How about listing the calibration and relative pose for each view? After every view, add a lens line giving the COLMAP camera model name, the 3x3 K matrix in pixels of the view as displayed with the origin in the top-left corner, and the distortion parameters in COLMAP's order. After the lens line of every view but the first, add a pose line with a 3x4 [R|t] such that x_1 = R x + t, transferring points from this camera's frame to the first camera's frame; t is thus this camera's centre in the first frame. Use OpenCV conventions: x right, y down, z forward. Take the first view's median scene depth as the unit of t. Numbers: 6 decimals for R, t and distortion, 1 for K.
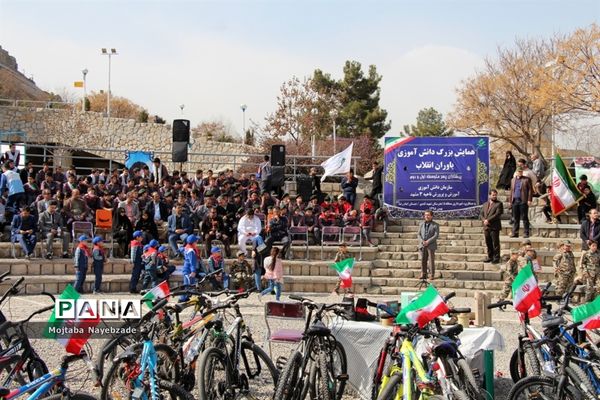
lens RADIAL K [[671.9, 0, 300.0], [0, 671.9, 200.0], [0, 0, 1]] dist [-0.065340, 0.024737]
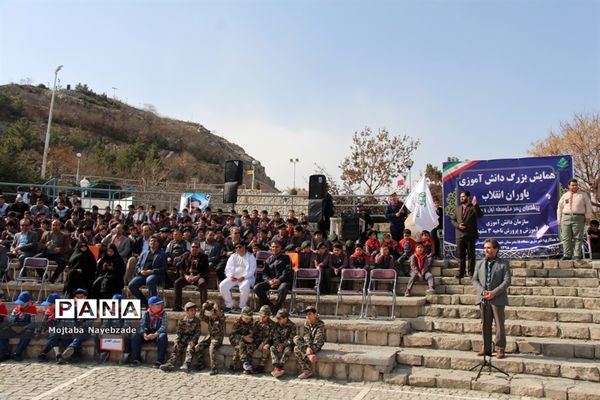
lens RADIAL K [[495.4, 0, 304.9], [0, 495.4, 181.4], [0, 0, 1]] dist [-0.180792, 0.153070]
pose [[0.978408, -0.029682, -0.204540, 0.085628], [-0.000260, 0.989457, -0.144829, 0.019318], [0.206682, 0.141755, 0.968085, 0.388223]]
